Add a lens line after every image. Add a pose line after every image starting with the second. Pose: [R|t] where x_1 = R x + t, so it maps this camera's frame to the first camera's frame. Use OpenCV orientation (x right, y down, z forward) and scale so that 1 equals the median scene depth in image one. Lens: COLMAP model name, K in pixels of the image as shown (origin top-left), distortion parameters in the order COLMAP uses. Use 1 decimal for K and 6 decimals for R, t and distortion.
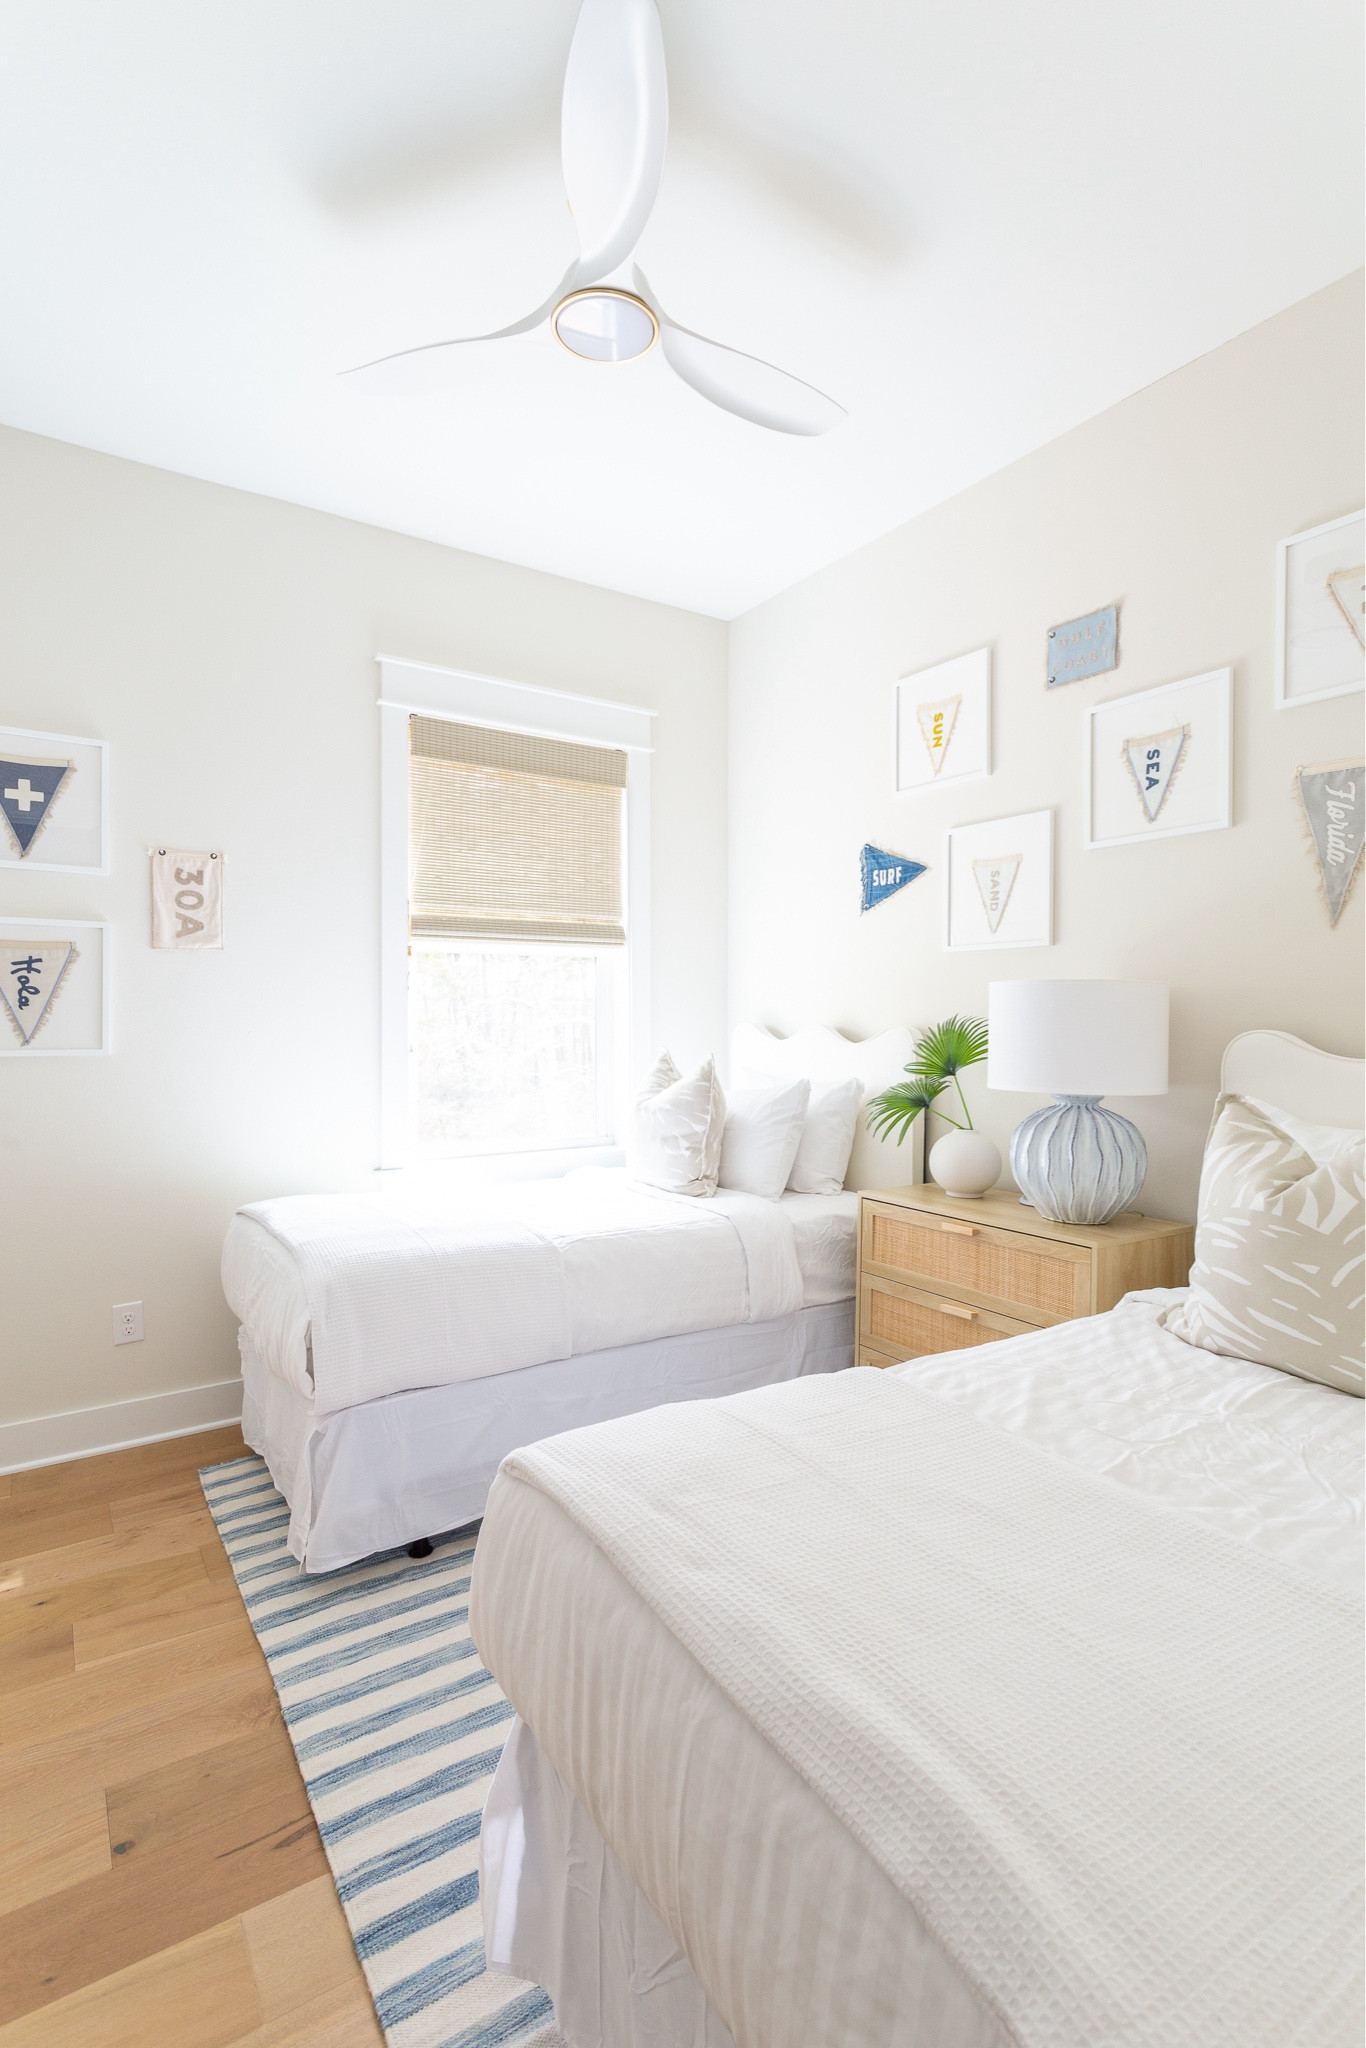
lens RADIAL K [[969.2, 0, 683.0], [0, 969.2, 1024.0], [0, 0, 1]] dist [0.001192, 0.000109]
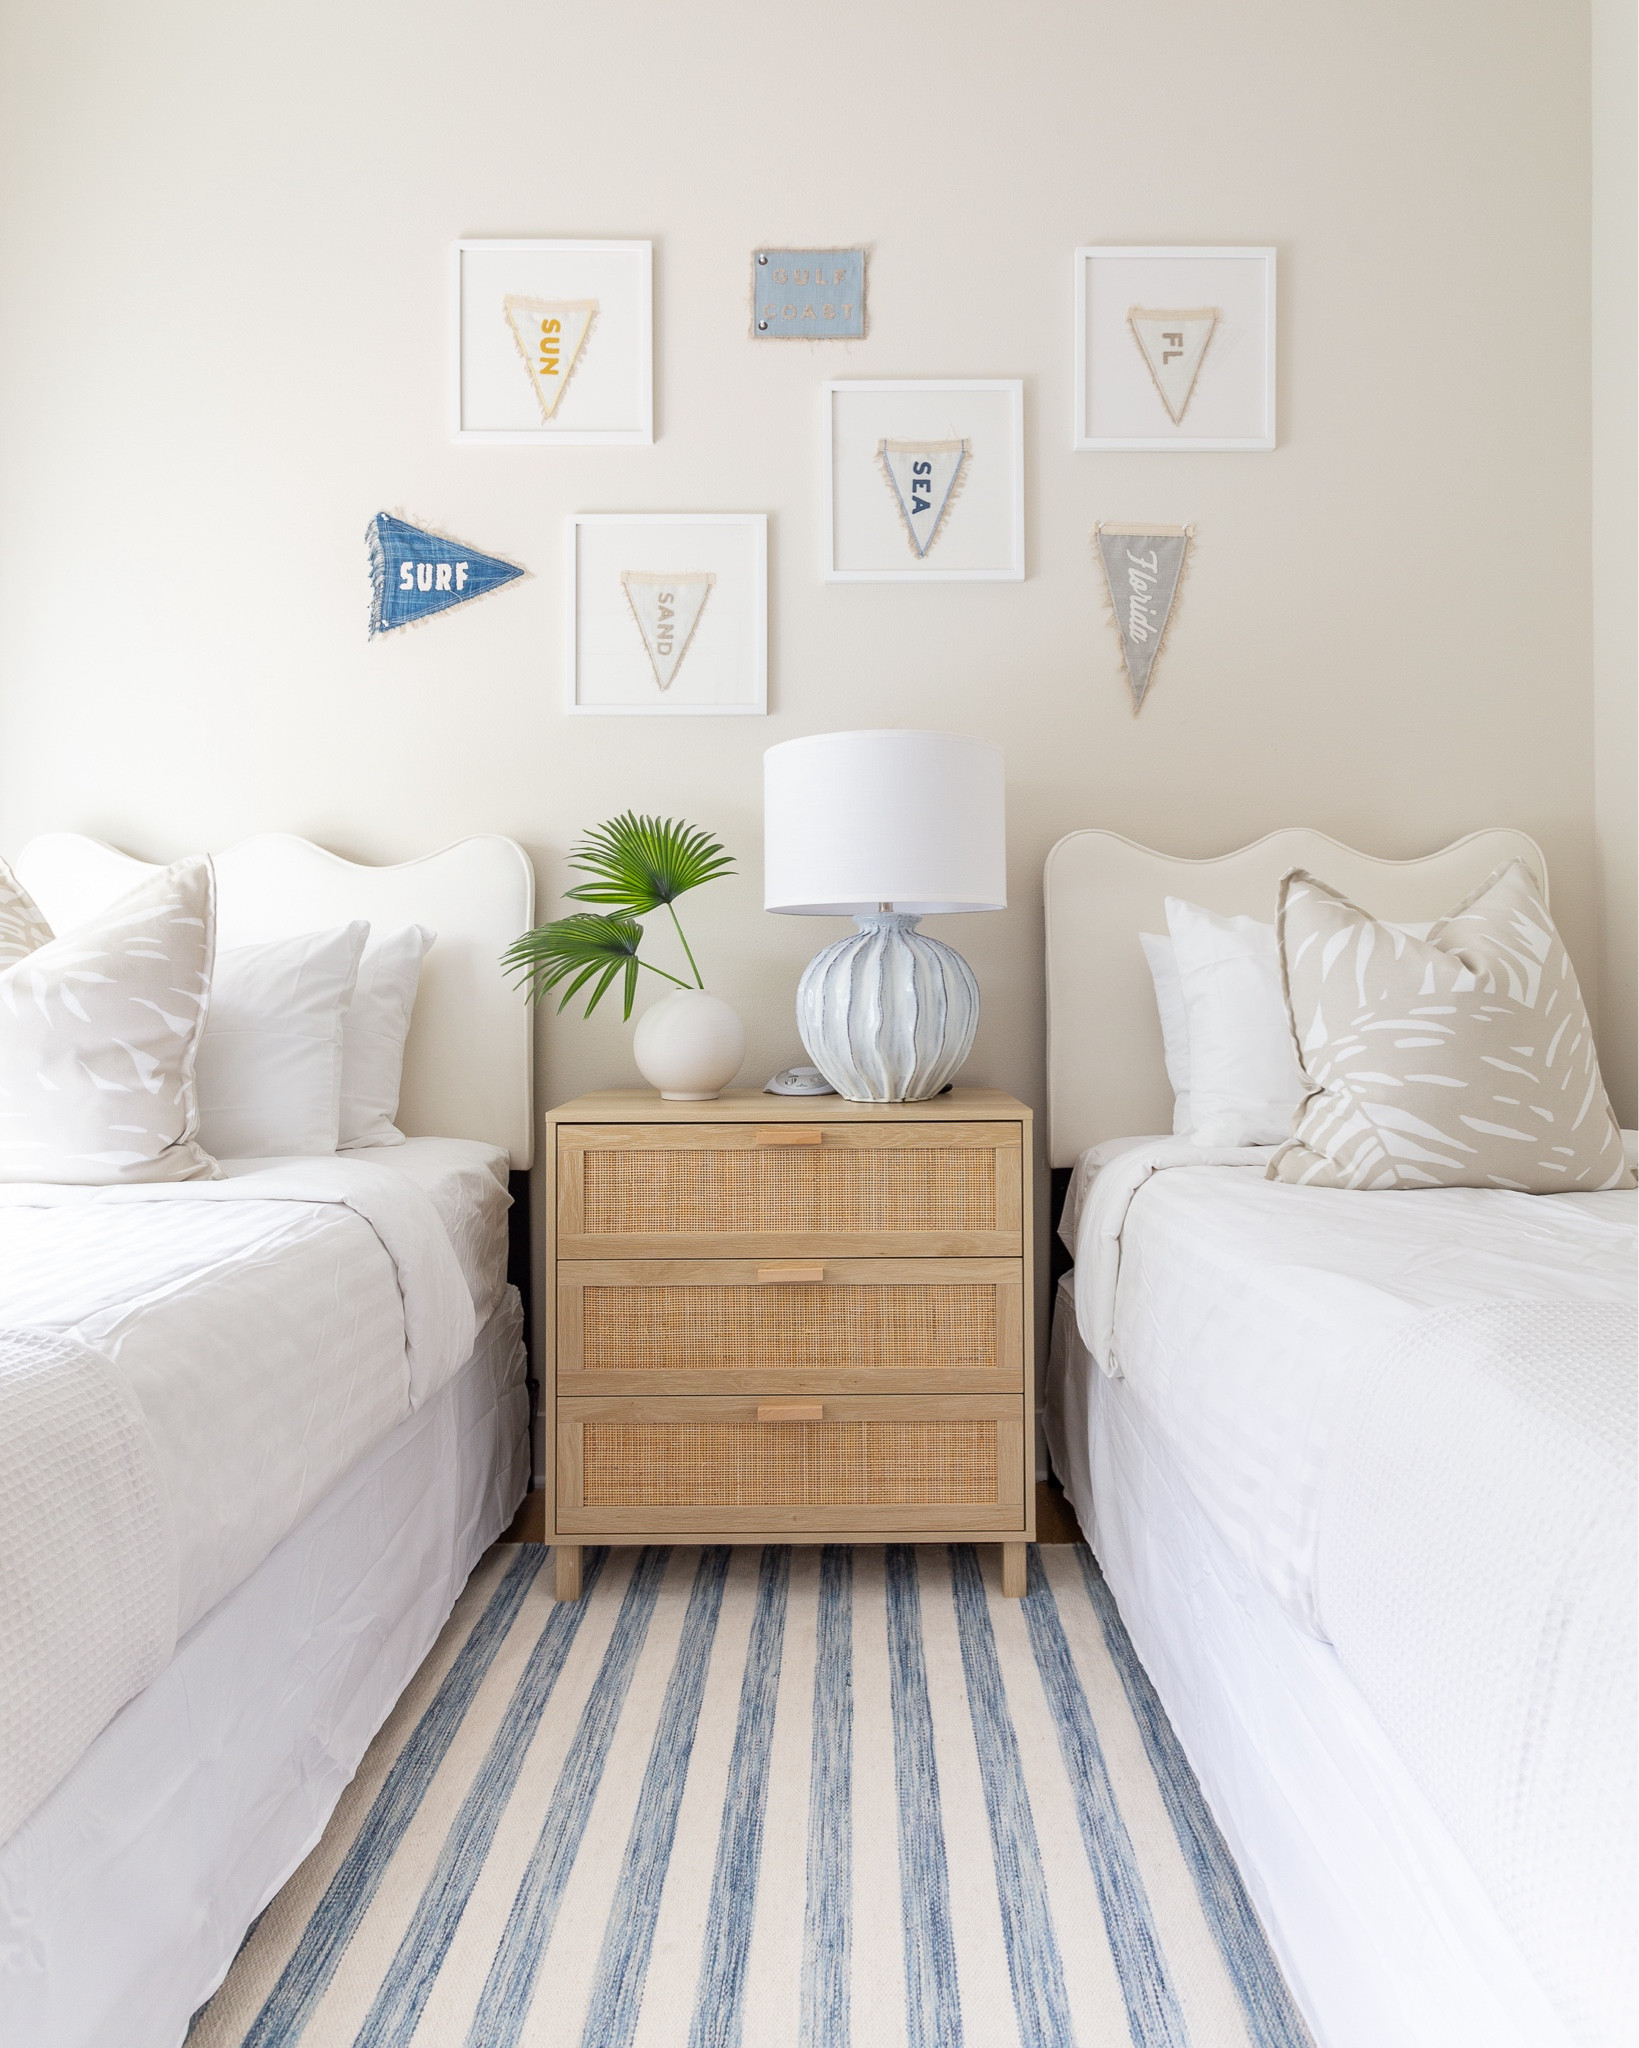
lens RADIAL K [[1190.4, 0, 825.6], [0, 1190.4, 946.0], [0, 0, 1]] dist [-0.002634, 0.000190]
pose [[0.554704, 0.001378, 0.832046, -0.300475], [0.014095, 0.999840, -0.011053, 0.093767], [-0.831928, 0.017859, 0.554596, 0.528727]]
